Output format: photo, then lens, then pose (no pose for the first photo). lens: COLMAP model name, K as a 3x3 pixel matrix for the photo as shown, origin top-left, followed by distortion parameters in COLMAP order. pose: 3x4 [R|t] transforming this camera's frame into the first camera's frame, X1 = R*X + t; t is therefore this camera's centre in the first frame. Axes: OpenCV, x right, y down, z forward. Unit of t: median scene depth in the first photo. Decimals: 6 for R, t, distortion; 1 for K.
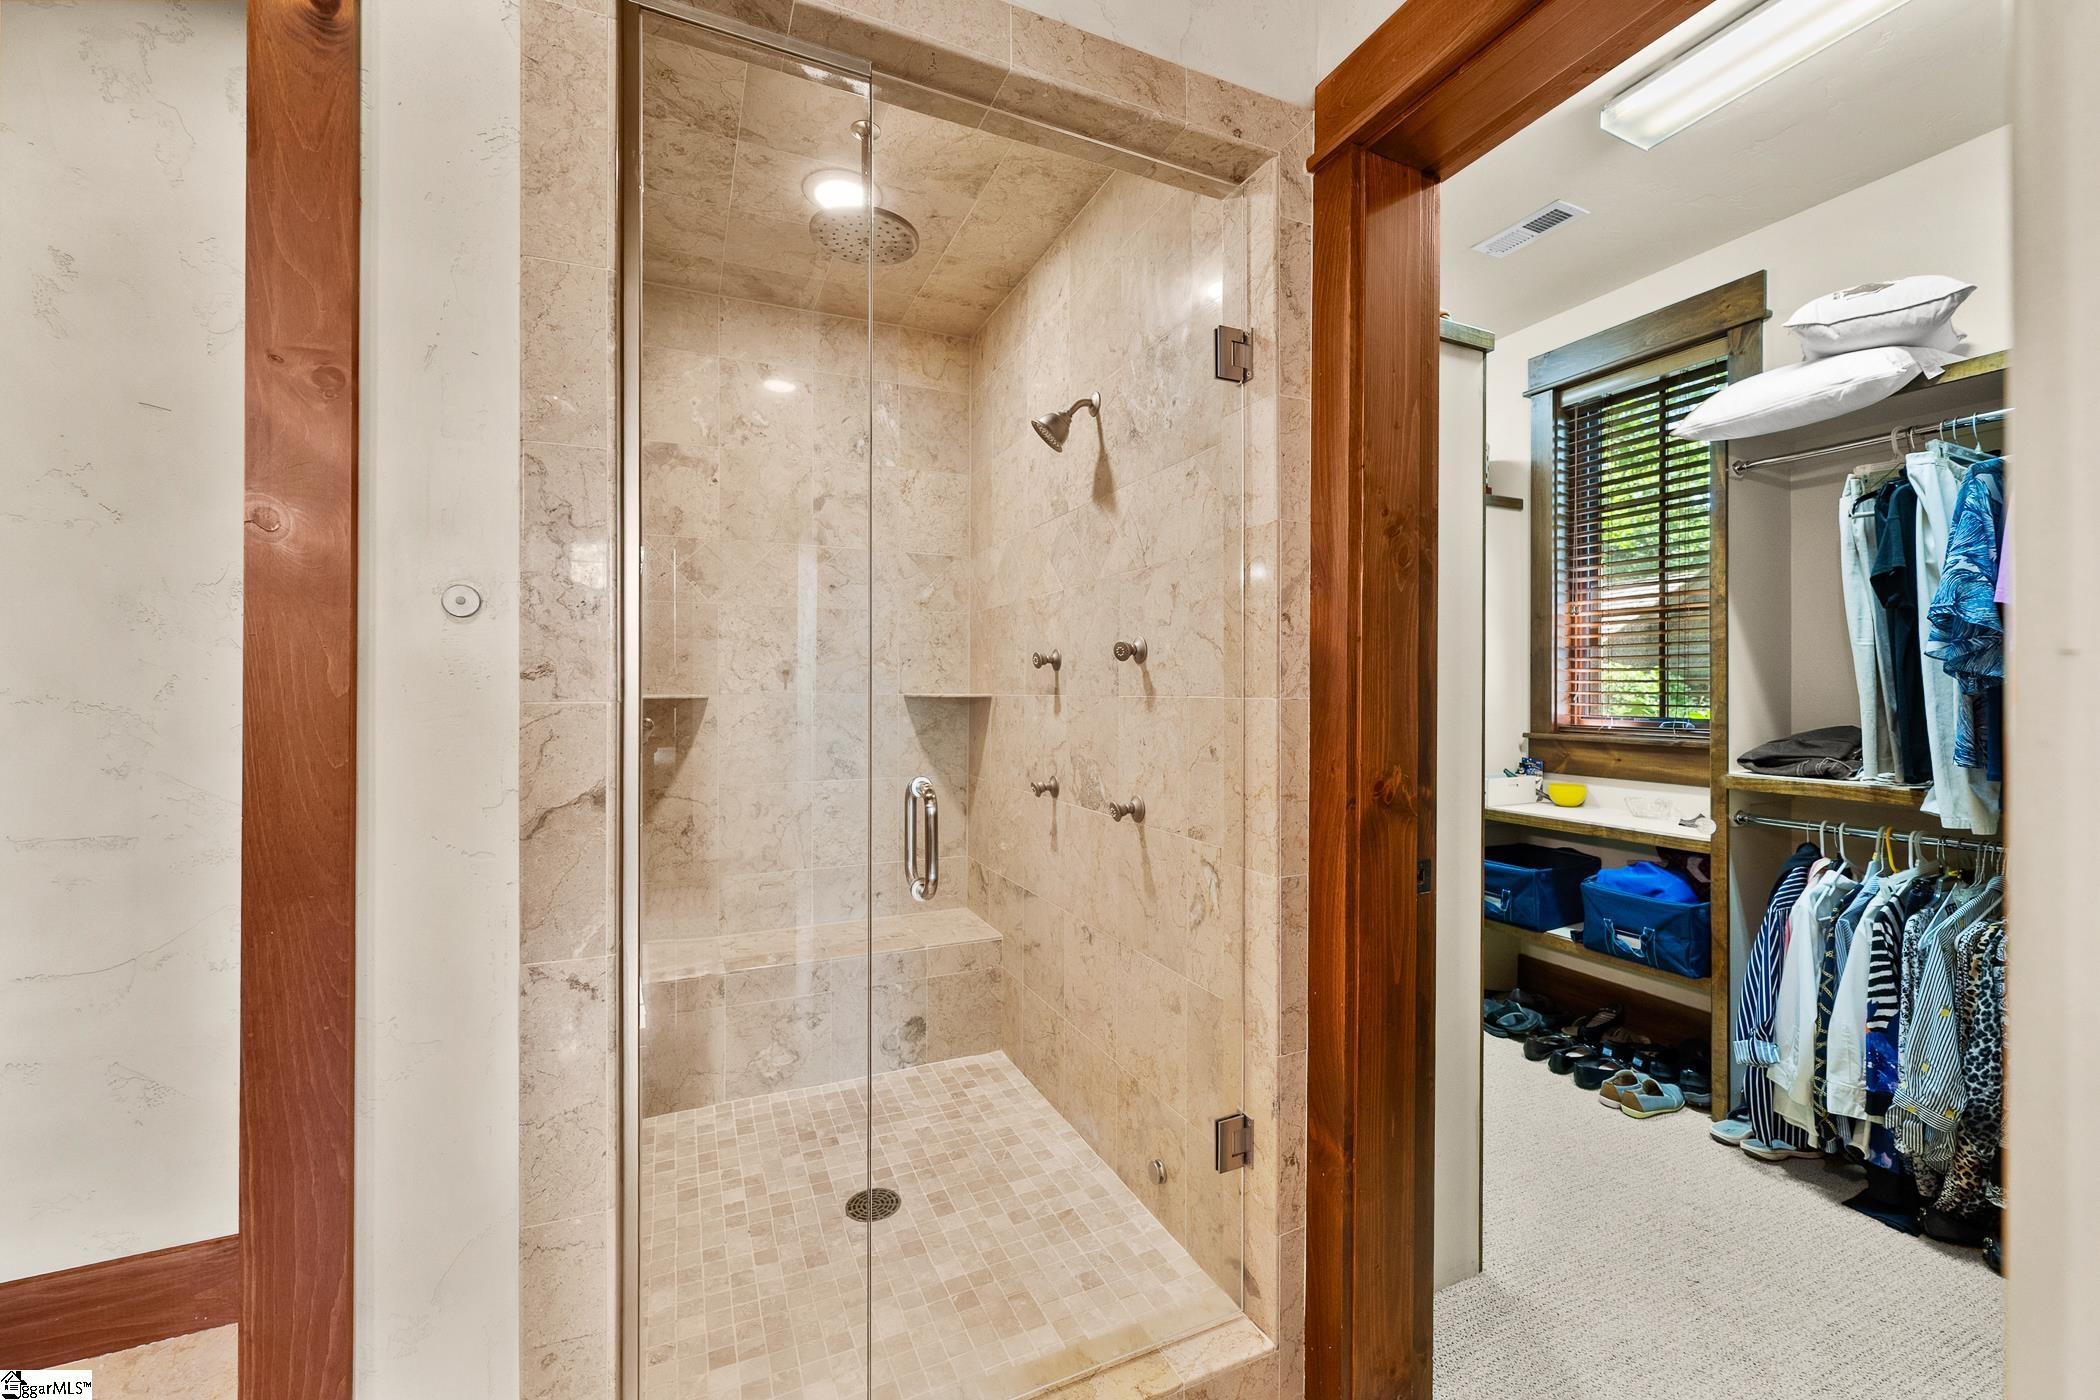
lens RADIAL K [[836.0, 0, 1047.0], [0, 836.0, 688.6], [0, 0, 1]] dist [-0.000102, 0.000057]
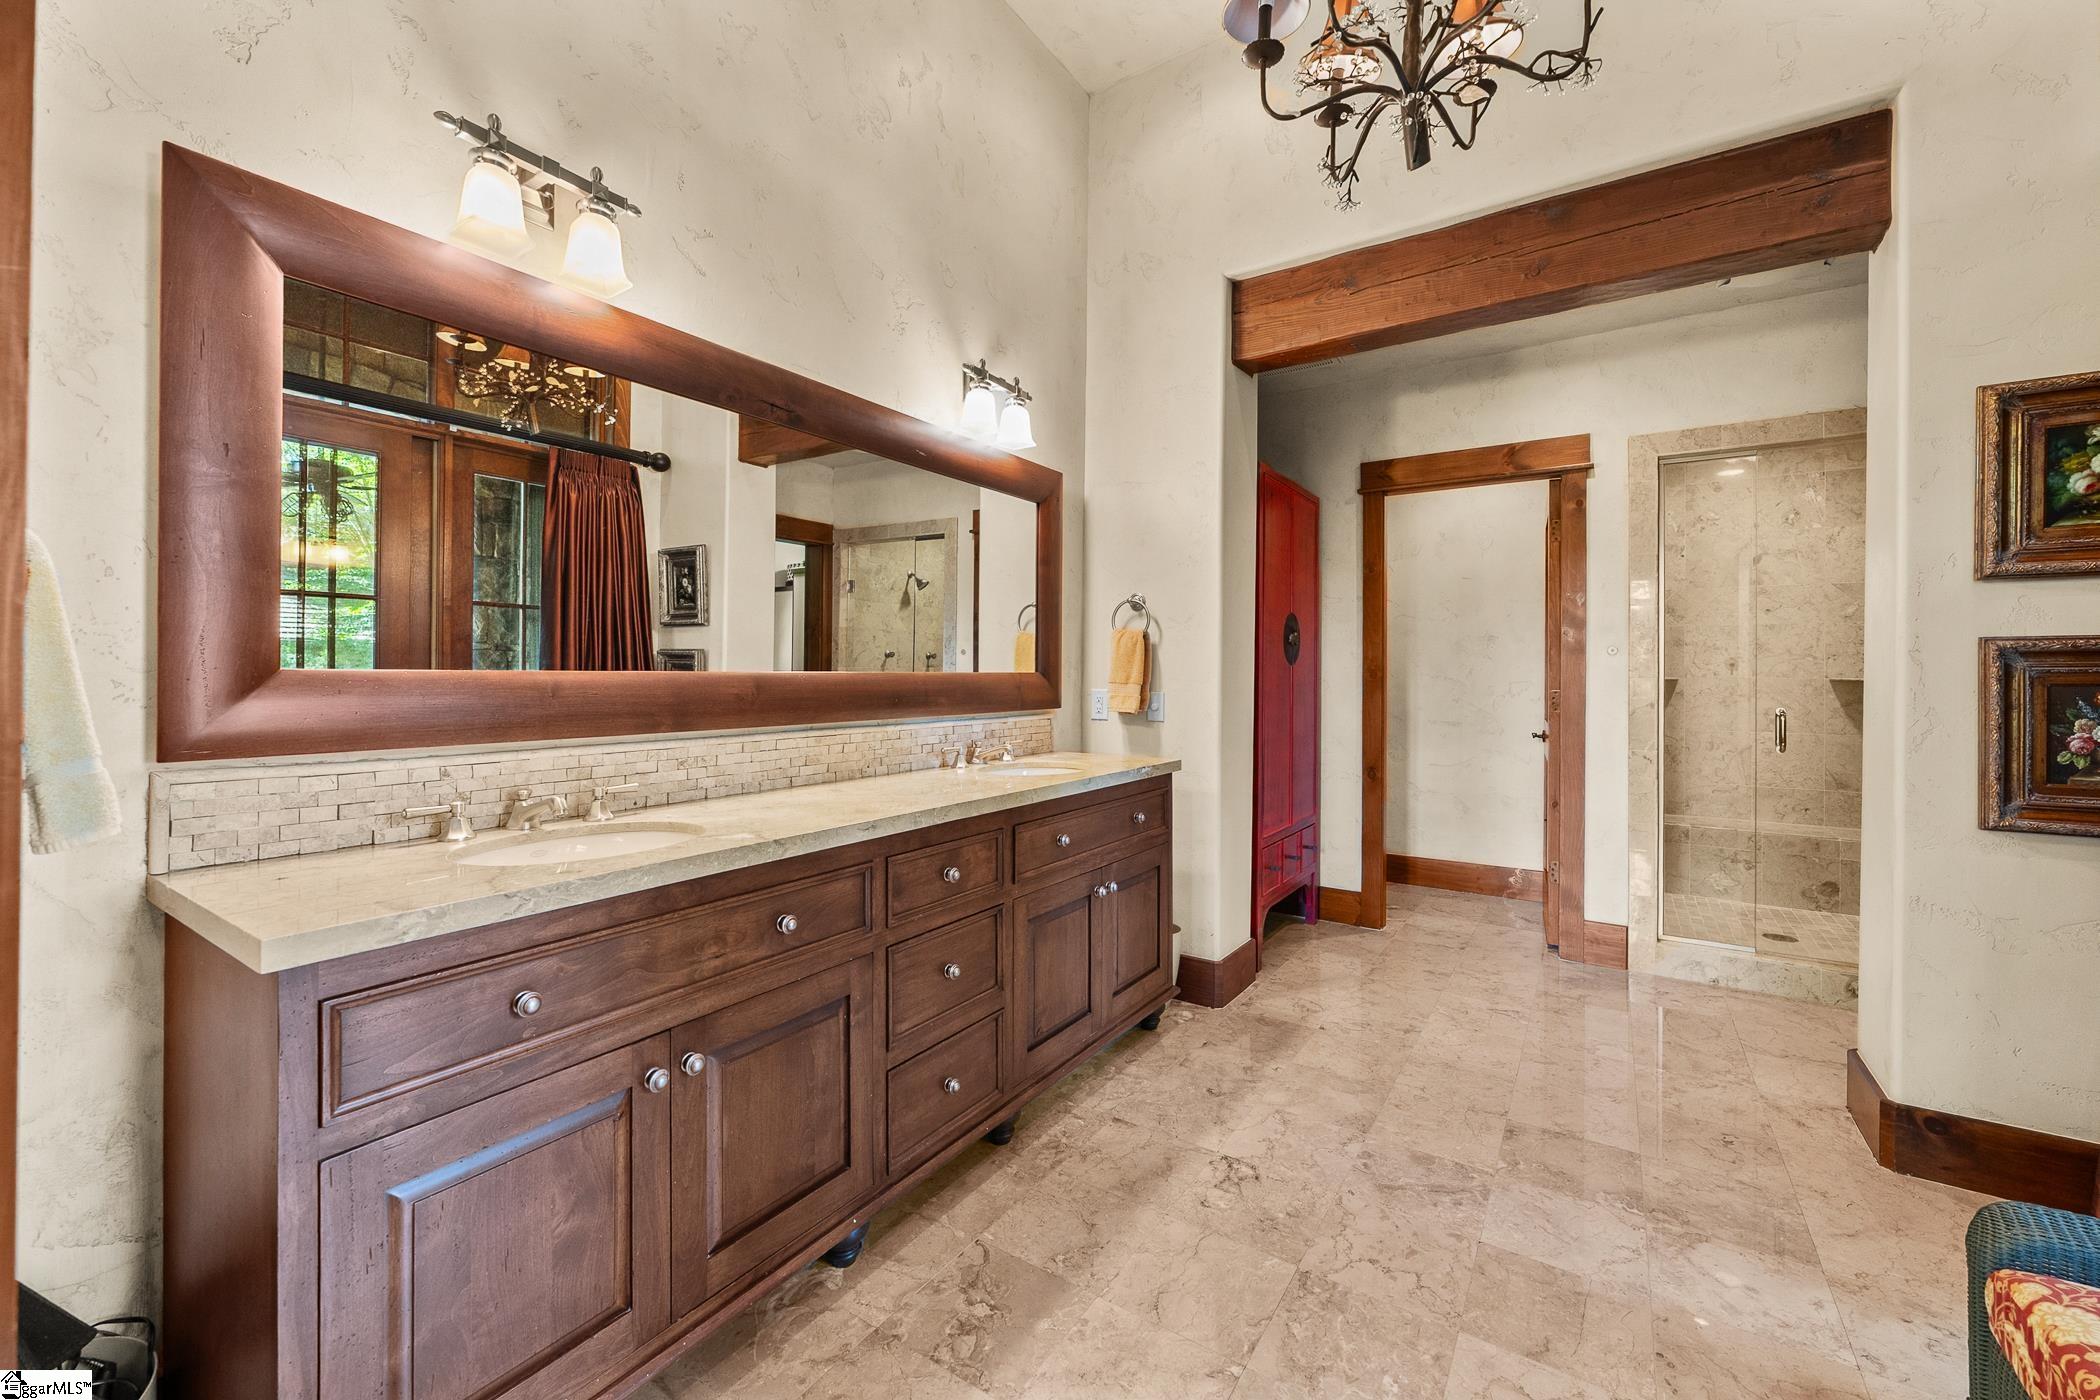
lens RADIAL K [[836.0, 0, 1058.4], [0, 836.0, 666.1], [0, 0, 1]] dist [-0.000102, 0.000057]
pose [[0.535271, -0.004308, -0.844669, 0.375623], [-0.009757, 0.999889, -0.011282, 0.015611], [0.844624, 0.014280, 0.535170, -1.022852]]
